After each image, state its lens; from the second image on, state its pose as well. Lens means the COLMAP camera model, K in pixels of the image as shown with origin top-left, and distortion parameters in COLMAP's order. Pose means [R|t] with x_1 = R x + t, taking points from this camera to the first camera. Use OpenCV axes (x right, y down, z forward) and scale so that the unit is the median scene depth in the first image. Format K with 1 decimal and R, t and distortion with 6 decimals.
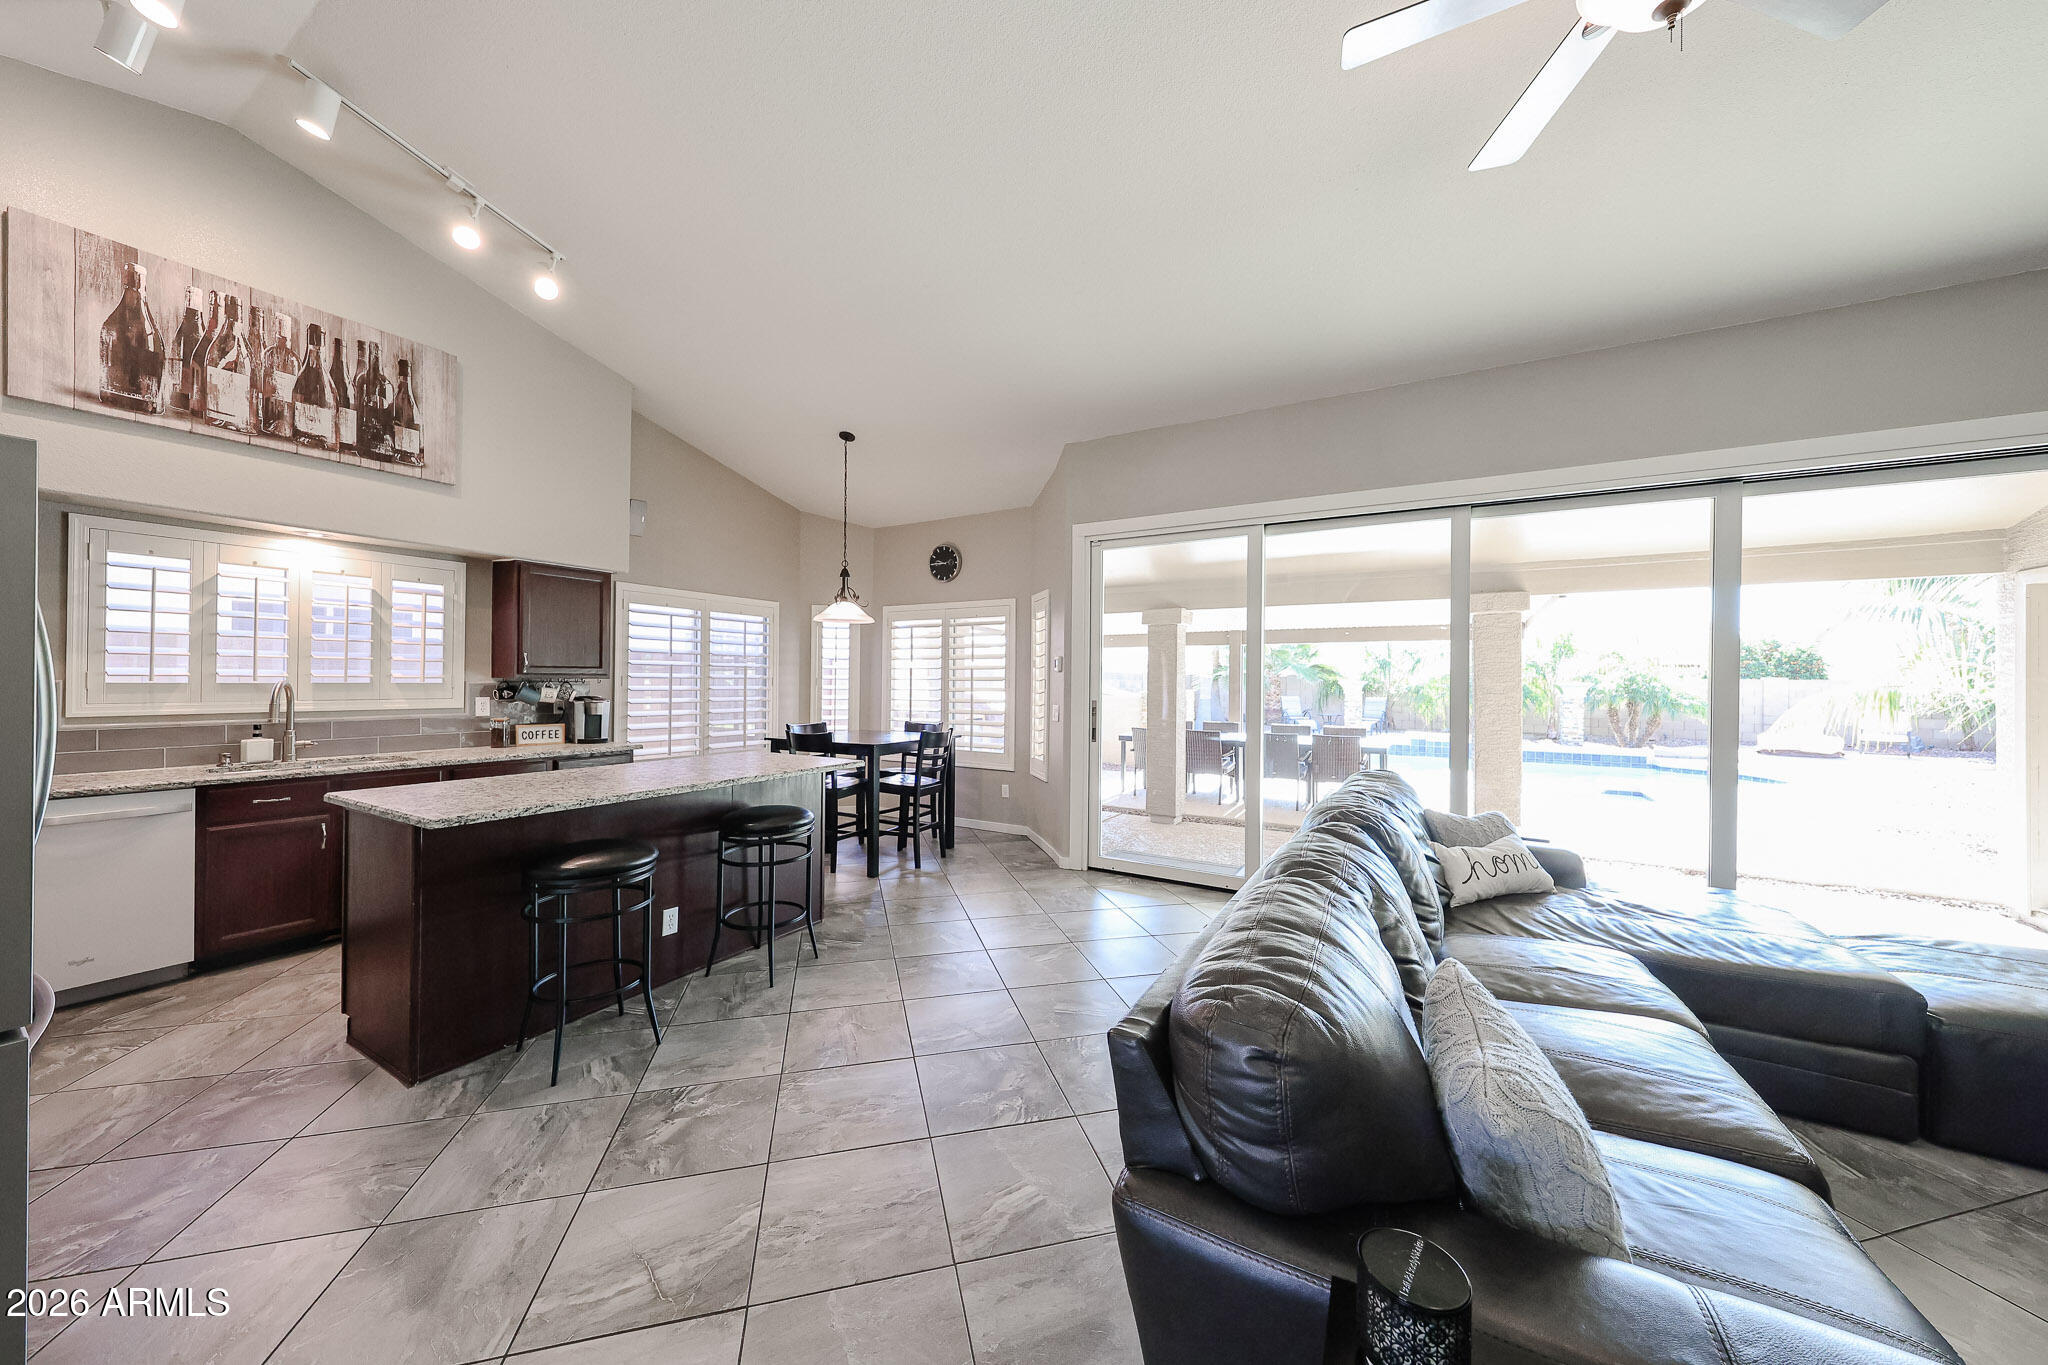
lens RADIAL K [[689.5, 0, 1032.1], [0, 689.5, 677.9], [0, 0, 1]] dist [-0.000412, 0.000487]
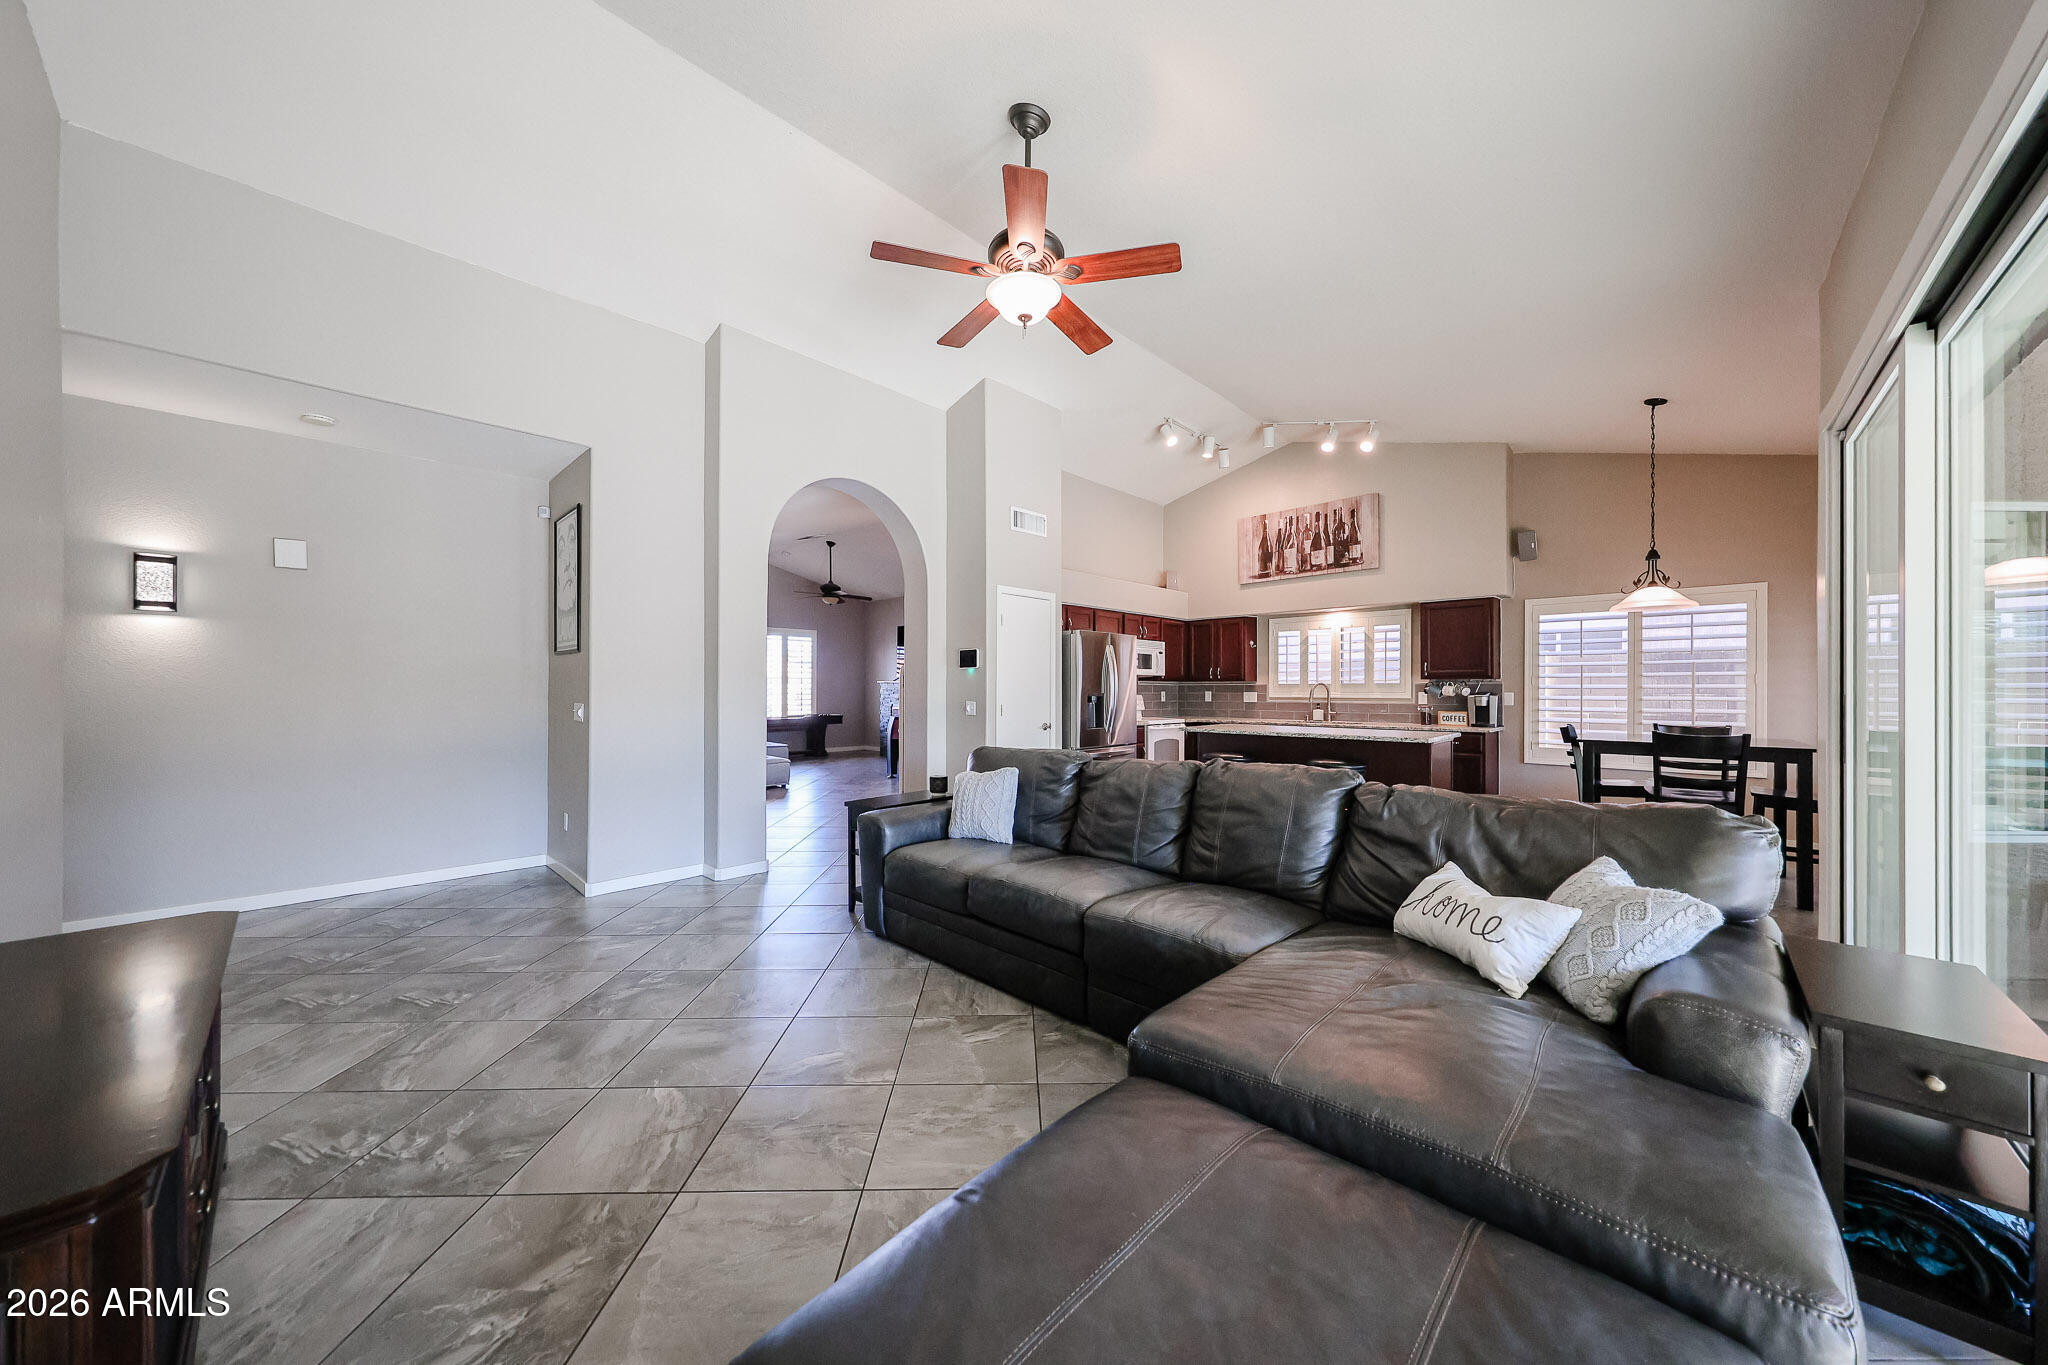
lens RADIAL K [[689.5, 0, 1020.8], [0, 689.5, 691.7], [0, 0, 1]] dist [-0.000412, 0.000487]
pose [[-0.234021, -0.008422, -0.972195, 1.053605], [0.001031, 0.999960, -0.008911, 0.044863], [0.972231, -0.003087, -0.234002, 0.536621]]
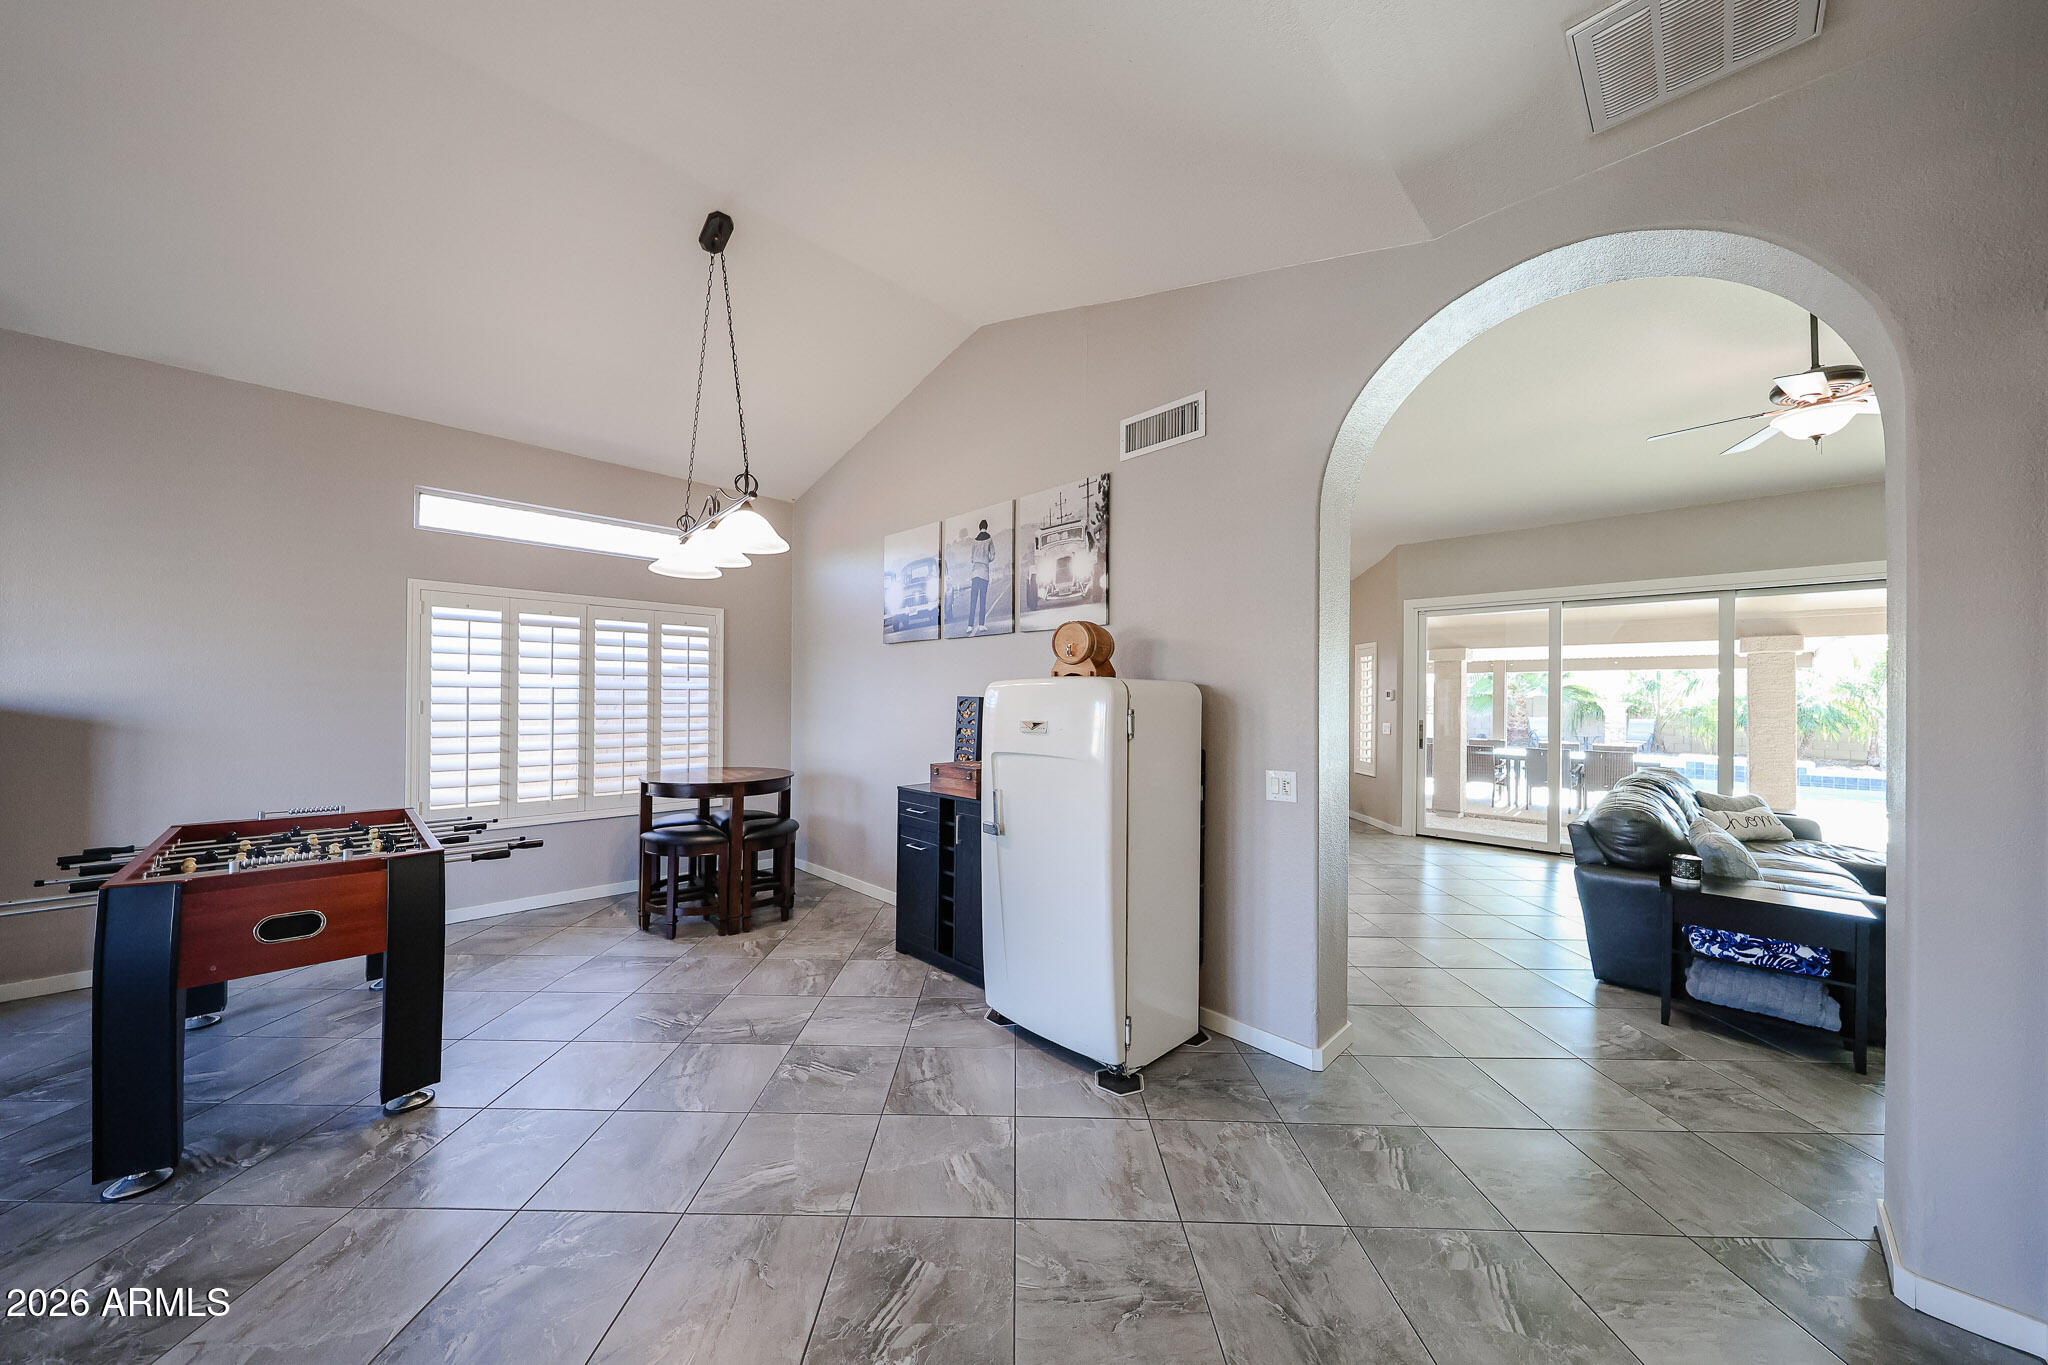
lens RADIAL K [[689.5, 0, 1018.1], [0, 689.5, 687.9], [0, 0, 1]] dist [-0.000412, 0.000487]
pose [[0.964716, -0.004129, -0.263261, -0.381034], [0.001235, 0.999937, -0.011155, -0.022293], [0.263291, 0.010436, 0.964660, -0.696443]]
